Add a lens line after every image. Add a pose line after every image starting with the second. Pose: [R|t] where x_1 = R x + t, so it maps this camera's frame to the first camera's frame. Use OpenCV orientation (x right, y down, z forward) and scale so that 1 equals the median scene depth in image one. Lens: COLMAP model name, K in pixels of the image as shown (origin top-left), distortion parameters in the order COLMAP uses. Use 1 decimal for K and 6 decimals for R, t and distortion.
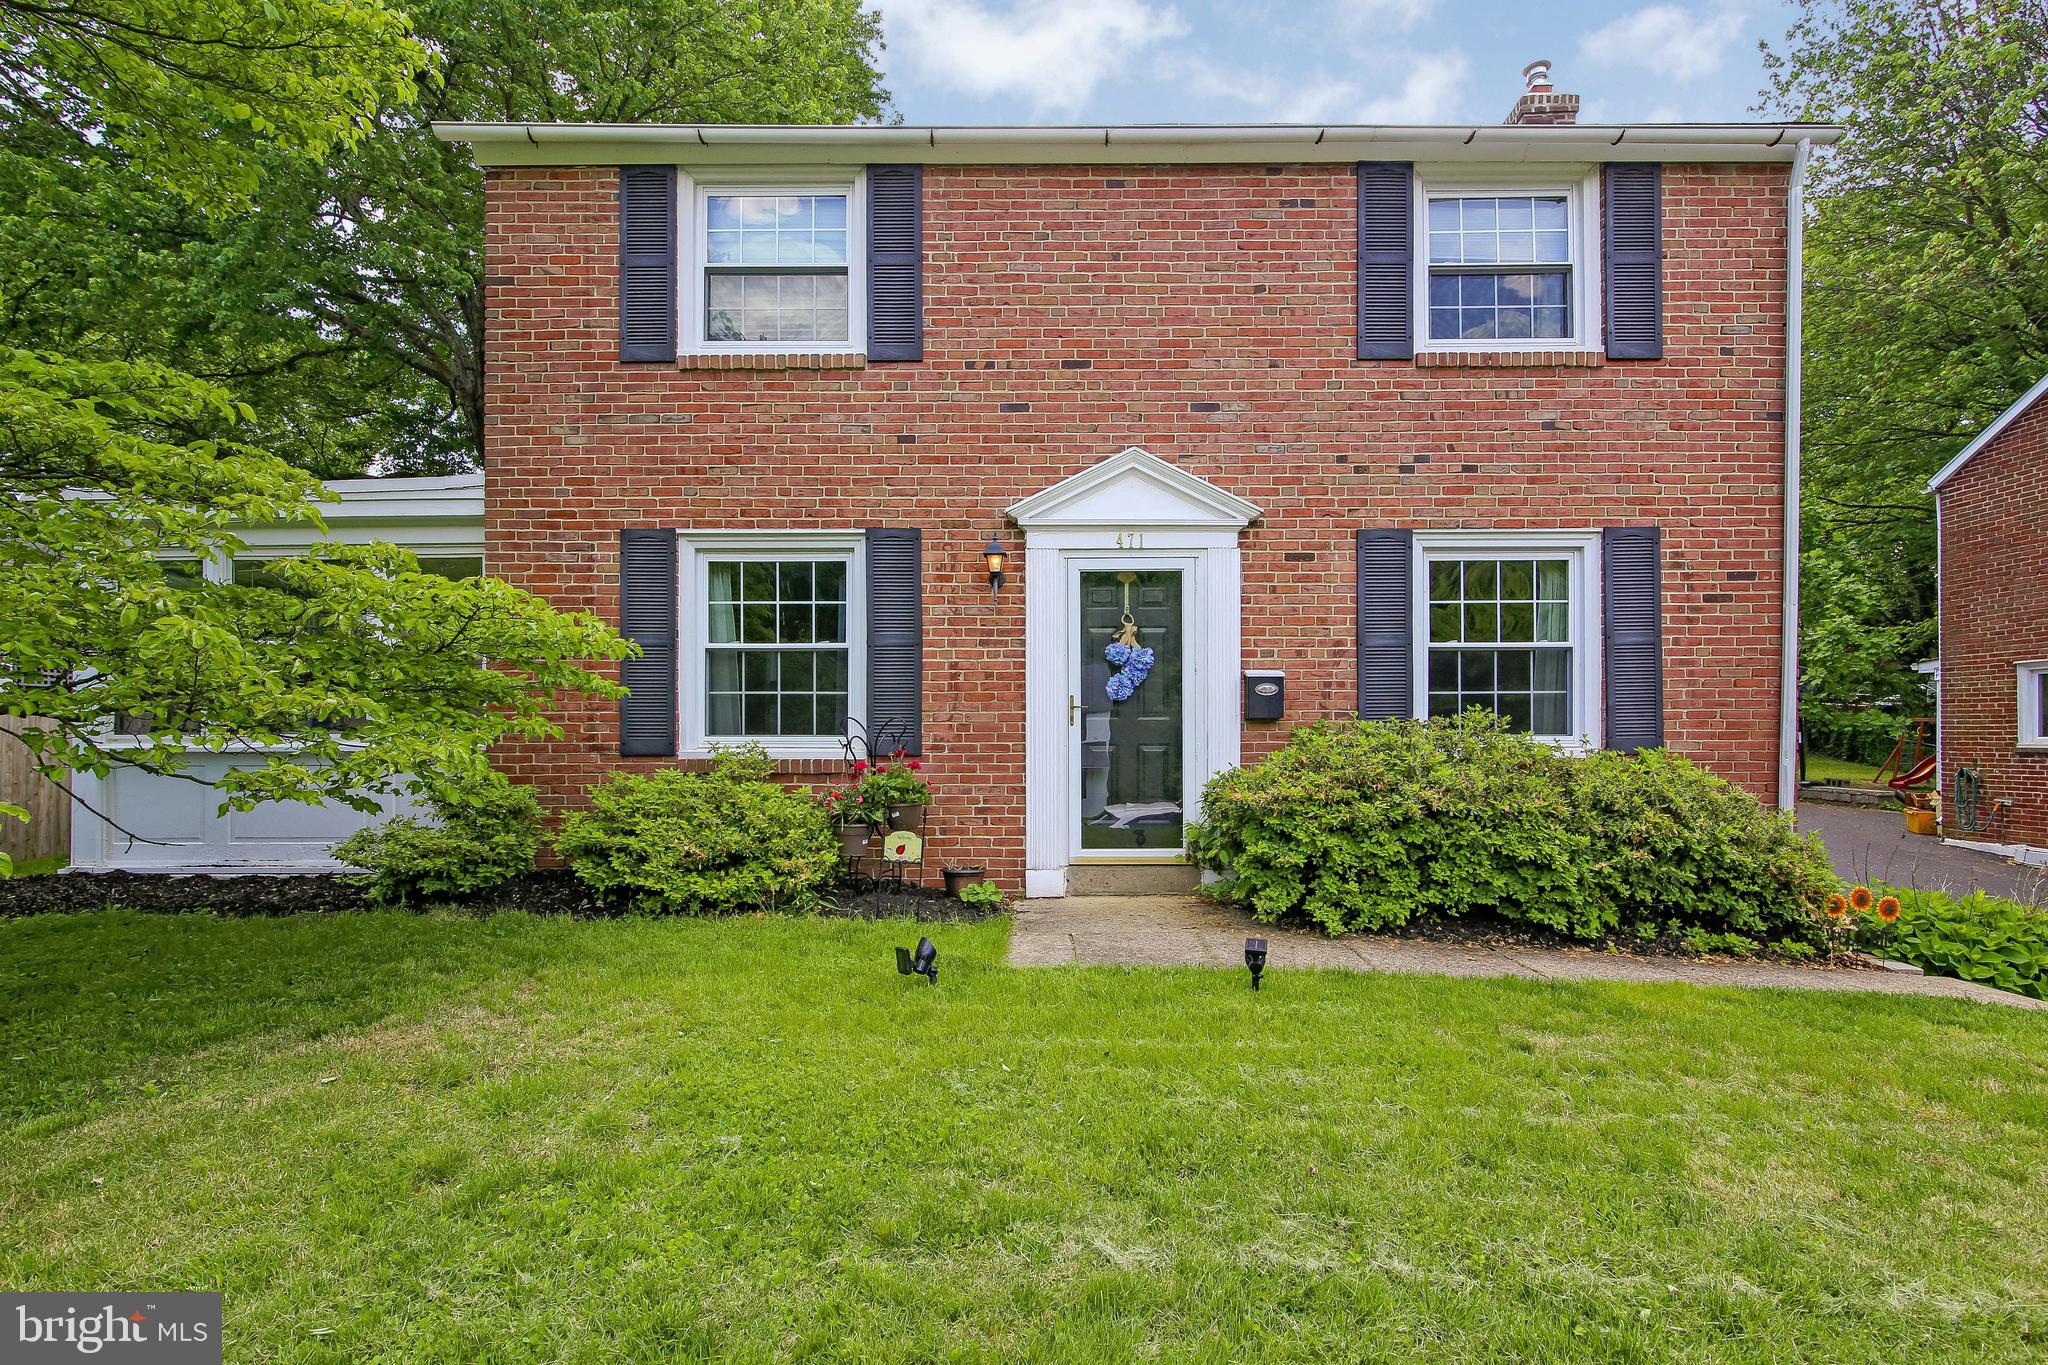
lens RADIAL K [[945.9, 0, 1029.2], [0, 945.9, 731.3], [0, 0, 1]] dist [-0.008820, -0.000059]
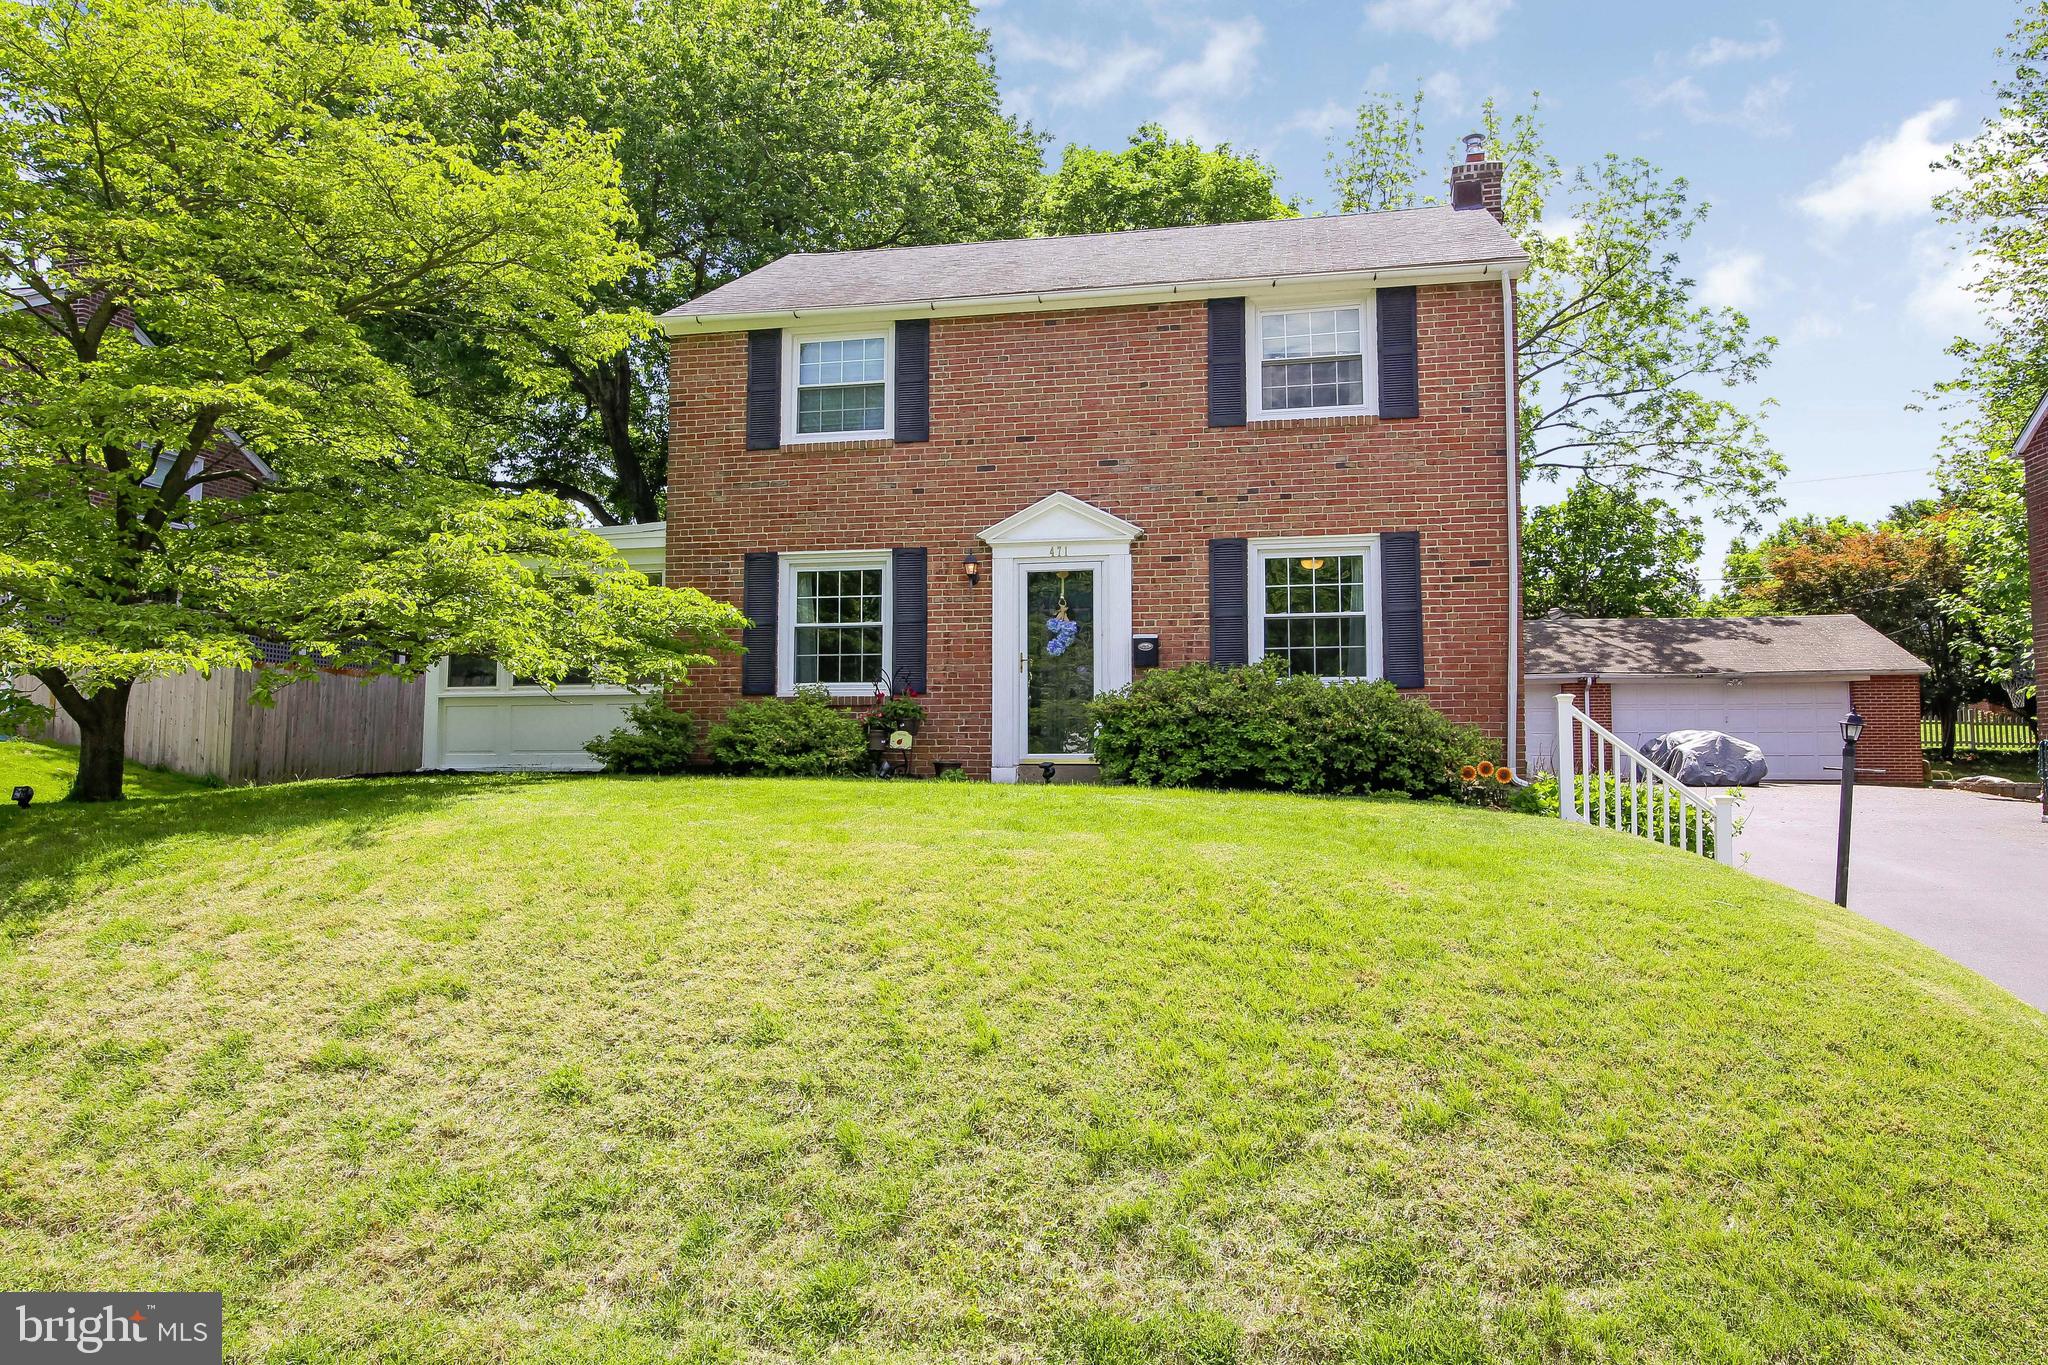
lens RADIAL K [[1260.3, 0, 1022.0], [0, 1260.3, 672.1], [0, 0, 1]] dist [-0.030022, -0.000347]
pose [[0.982683, -0.011377, -0.184946, 0.421498], [-0.002001, 0.997403, -0.071989, 0.139117], [0.185285, 0.071113, 0.980108, -0.989999]]
